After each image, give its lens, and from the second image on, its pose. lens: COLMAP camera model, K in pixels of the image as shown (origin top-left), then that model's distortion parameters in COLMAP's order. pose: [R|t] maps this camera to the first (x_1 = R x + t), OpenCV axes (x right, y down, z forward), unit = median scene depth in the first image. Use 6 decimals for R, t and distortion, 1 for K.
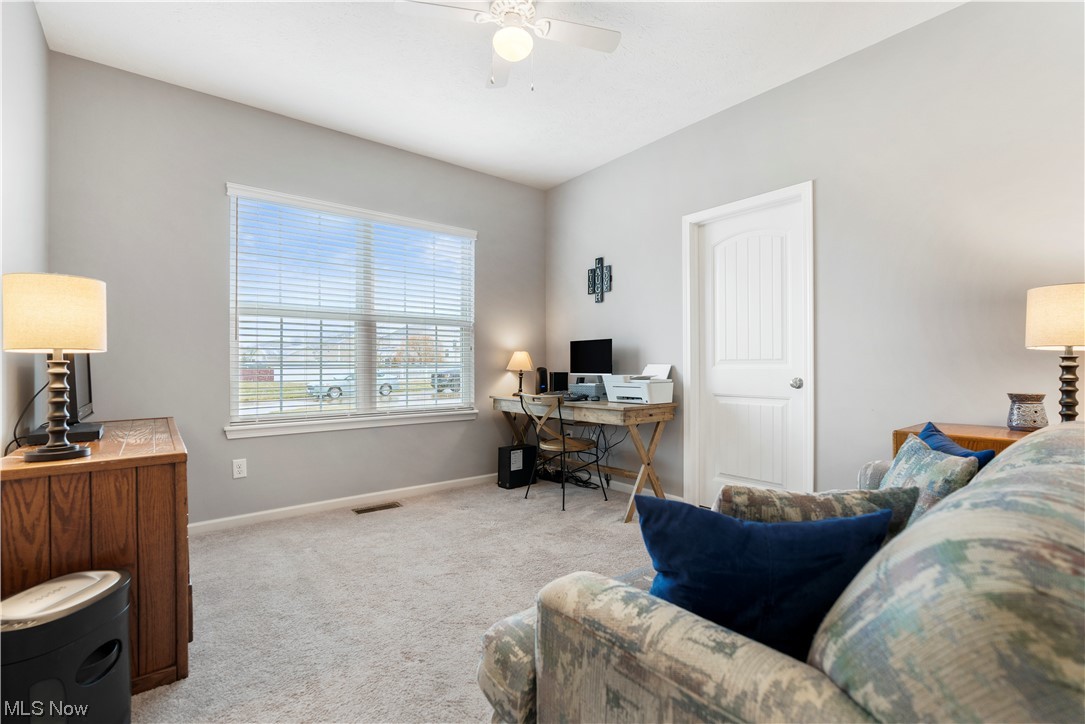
lens RADIAL K [[487.3, 0, 542.2], [0, 487.3, 370.3], [0, 0, 1]] dist [-0.002650, -0.000016]
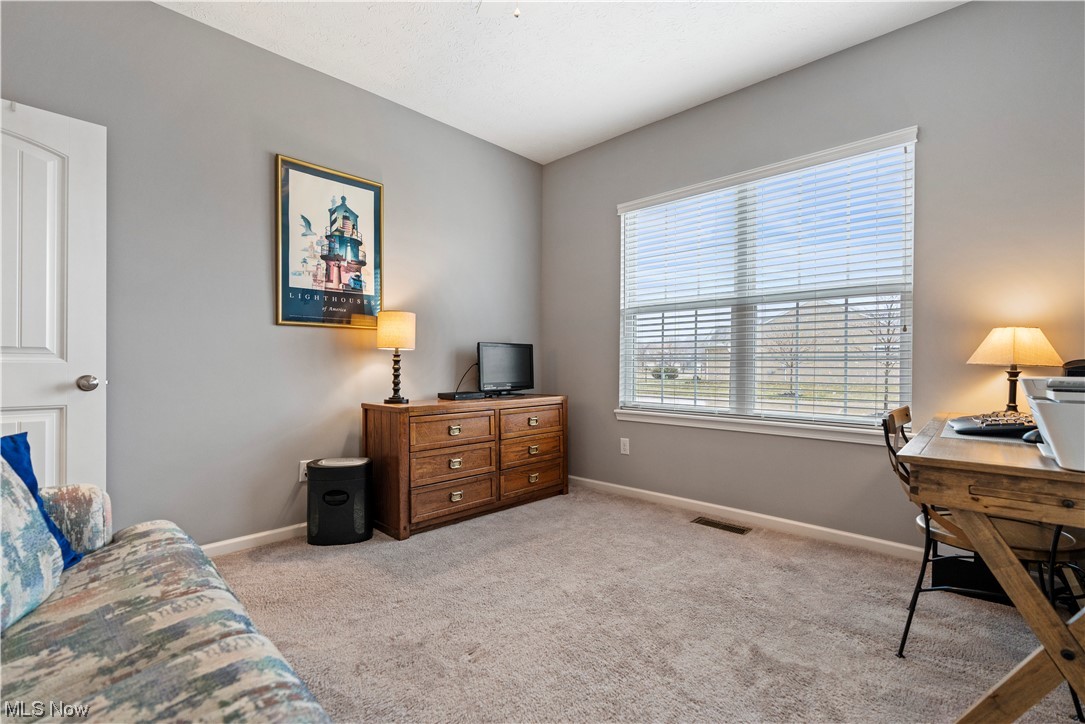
lens RADIAL K [[497.2, 0, 542.9], [0, 497.2, 364.1], [0, 0, 1]] dist [-0.003854, 0.000392]
pose [[0.116247, 0.004647, -0.993209, 0.502424], [-0.002864, 0.999986, 0.004343, -0.001246], [0.993216, 0.002340, 0.116259, 0.611629]]
